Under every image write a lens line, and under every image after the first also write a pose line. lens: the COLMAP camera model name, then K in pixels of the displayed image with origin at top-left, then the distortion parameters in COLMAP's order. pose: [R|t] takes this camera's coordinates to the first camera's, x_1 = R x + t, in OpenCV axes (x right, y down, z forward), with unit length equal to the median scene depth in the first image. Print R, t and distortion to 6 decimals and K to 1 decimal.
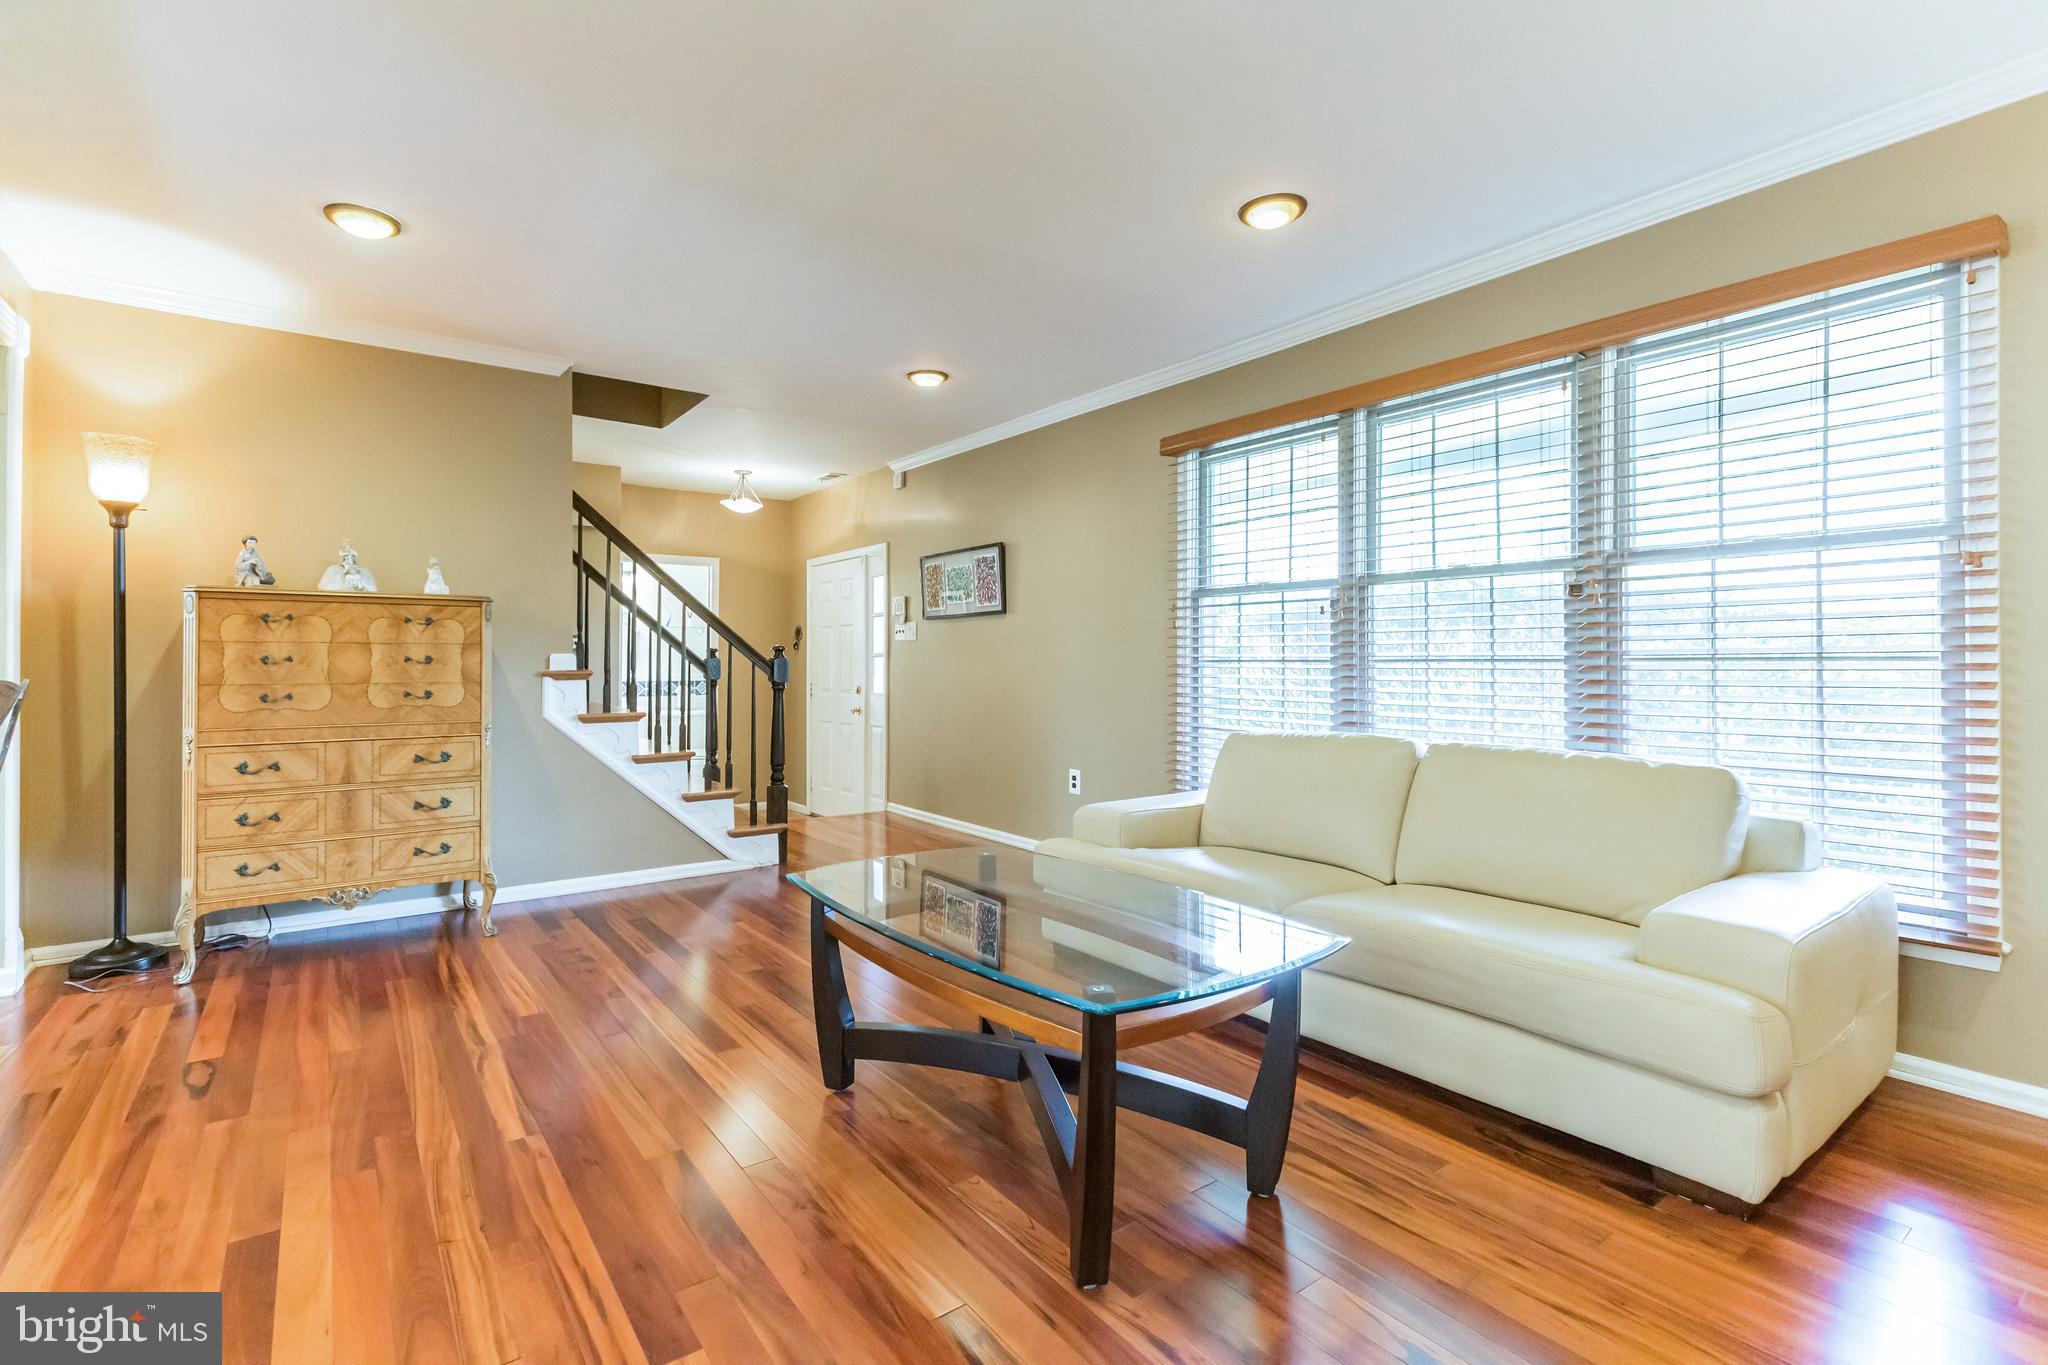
lens RADIAL K [[938.2, 0, 1014.3], [0, 938.2, 673.2], [0, 0, 1]] dist [-0.001837, -0.000429]
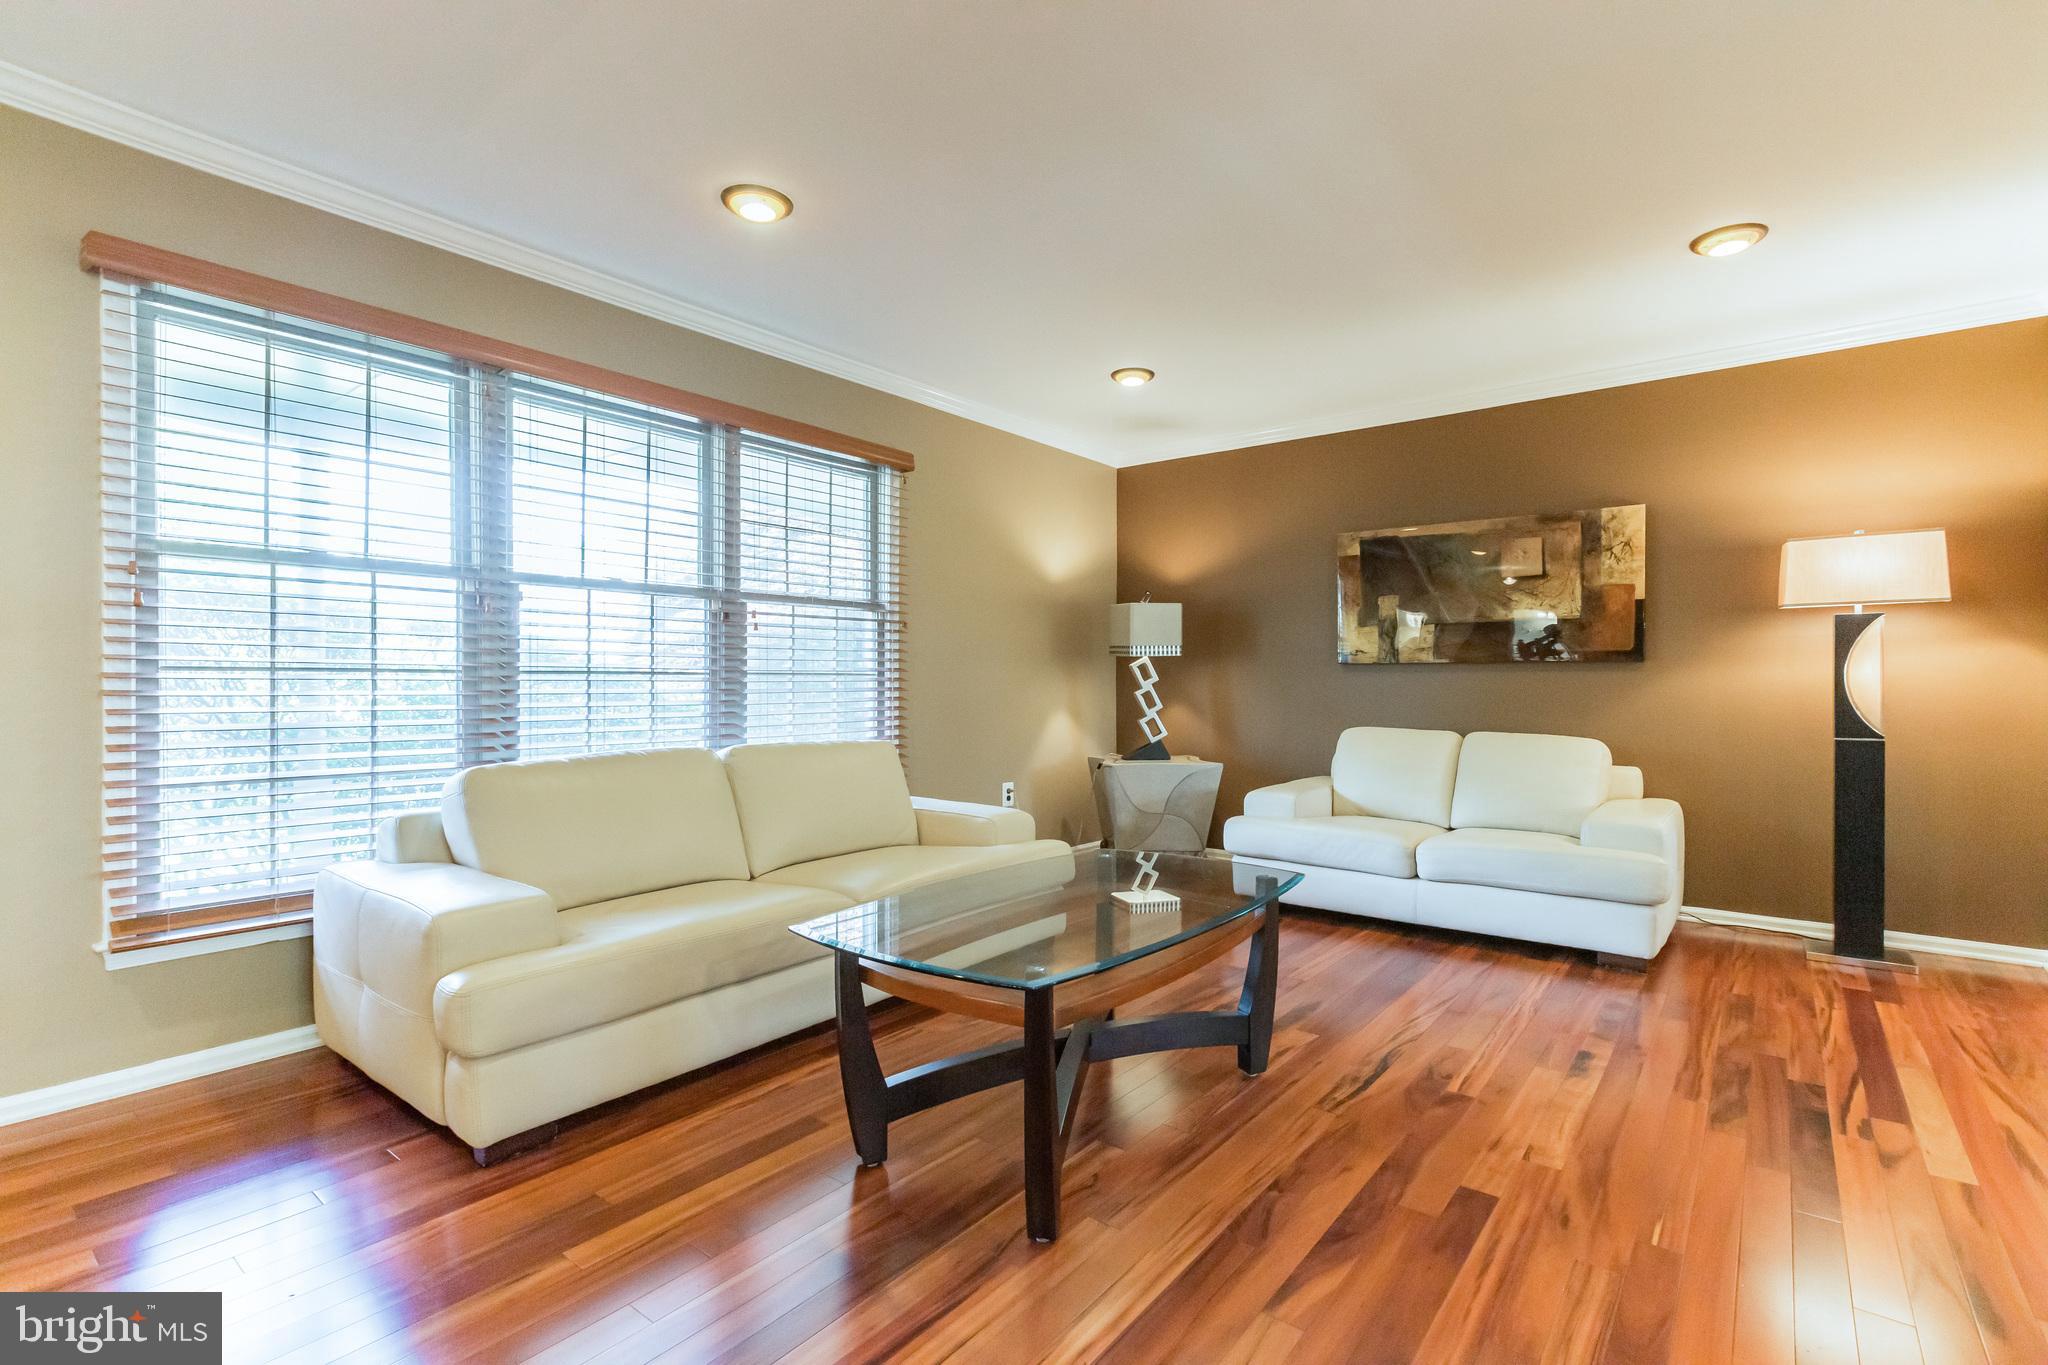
lens RADIAL K [[938.2, 0, 1033.3], [0, 938.2, 683.8], [0, 0, 1]] dist [-0.001837, -0.000429]
pose [[-0.272061, -0.006248, 0.962260, -0.619838], [0.003377, 0.999967, 0.007448, -0.007724], [-0.962274, 0.005275, -0.272031, 0.843498]]
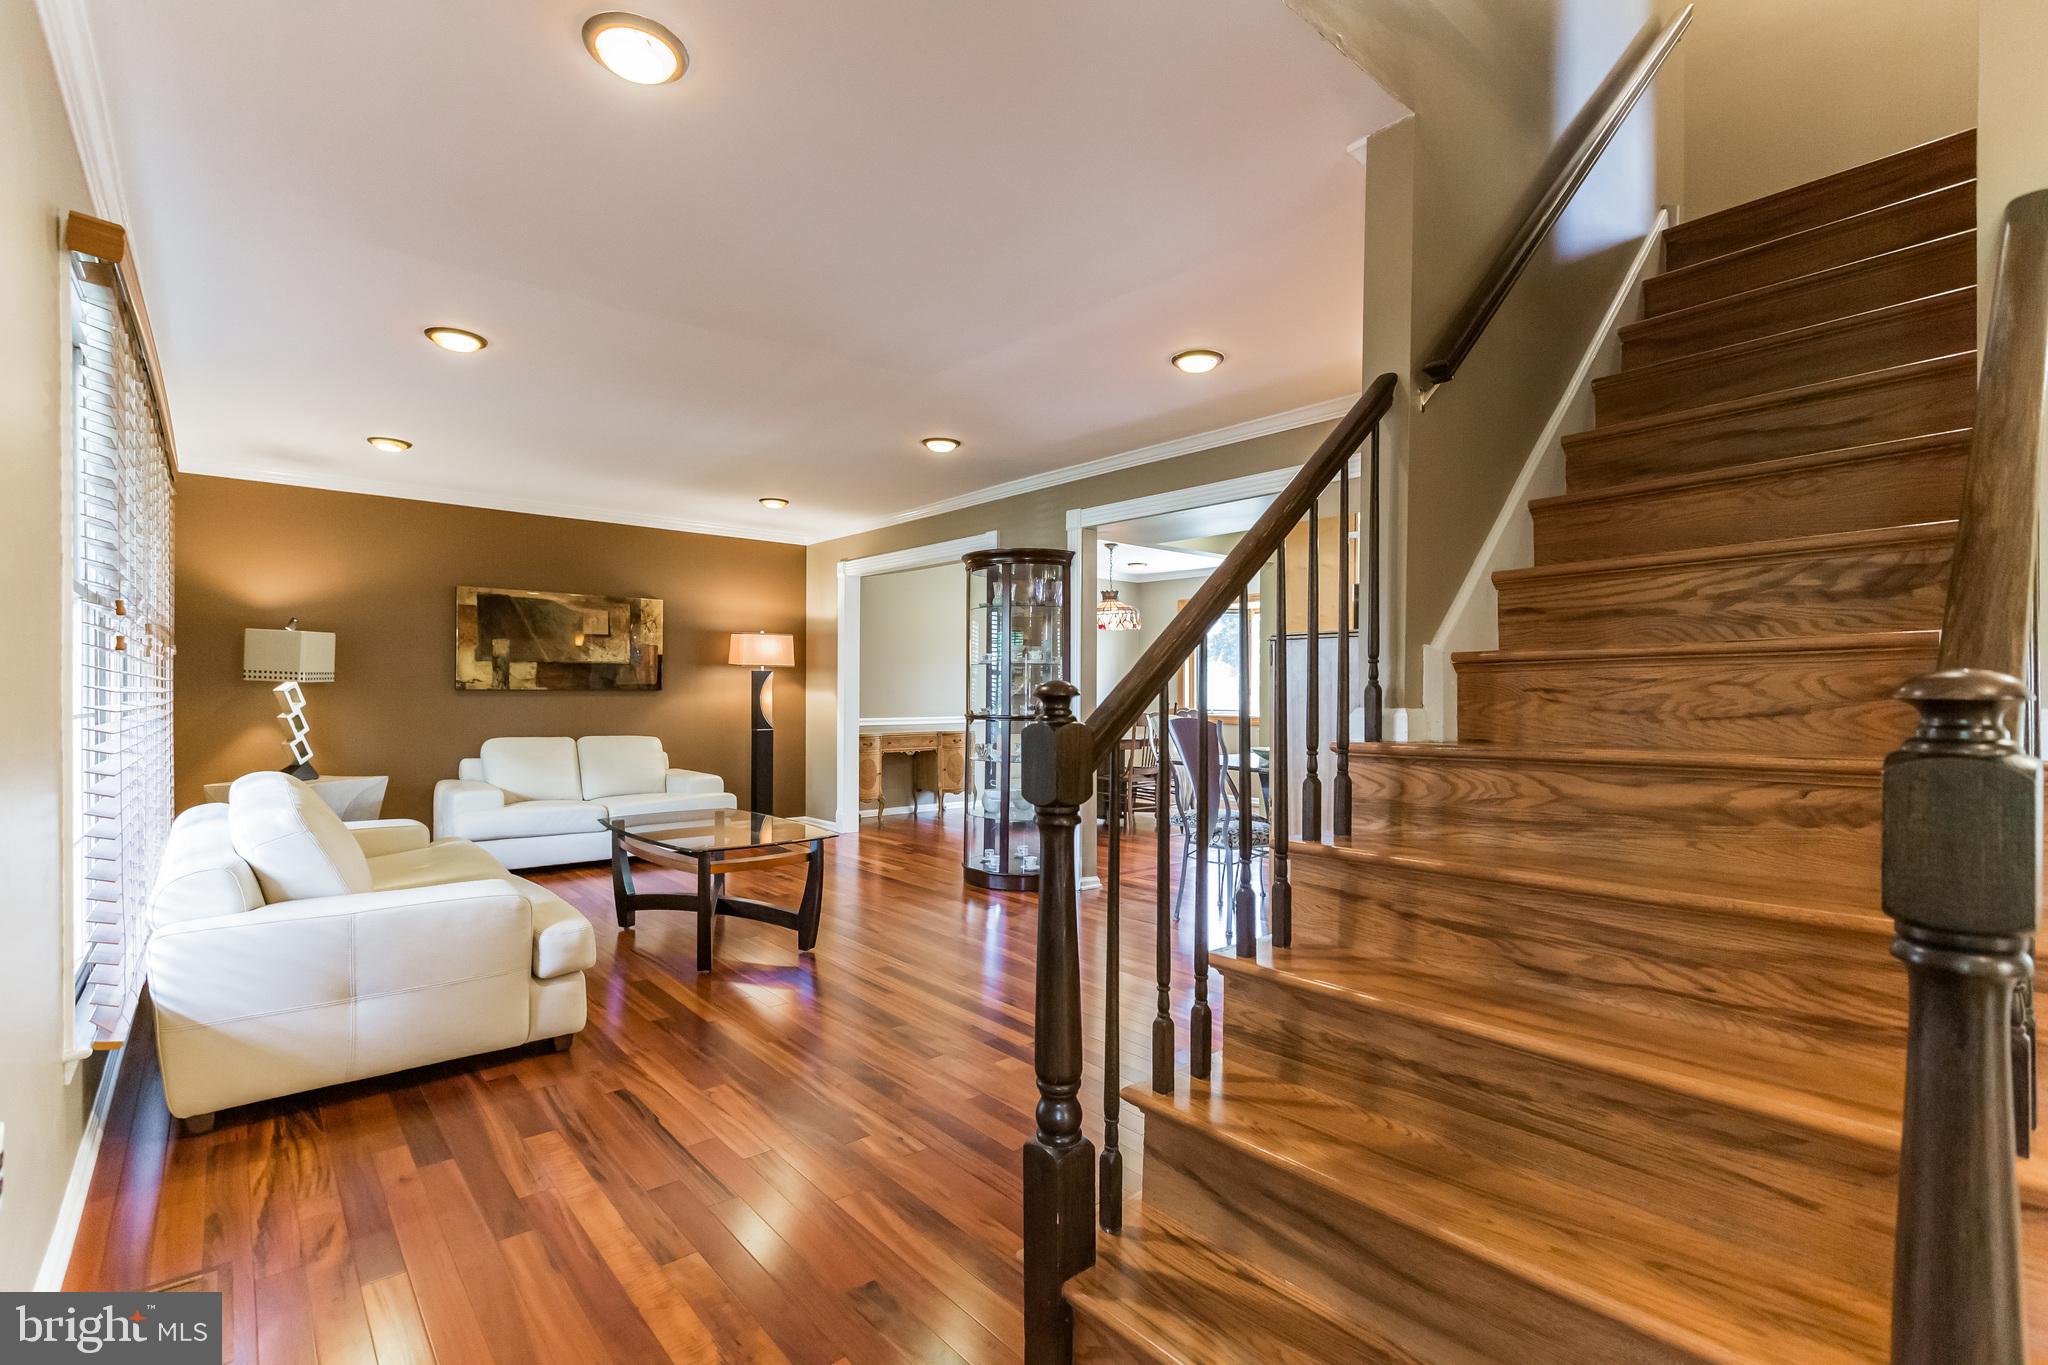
lens RADIAL K [[938.2, 0, 1029.1], [0, 938.2, 690.5], [0, 0, 1]] dist [-0.001837, -0.000429]
pose [[-0.997558, -0.009741, -0.069160, -0.331613], [-0.010247, 0.999923, 0.006965, -0.049617], [0.069087, 0.007657, -0.997581, 1.928946]]
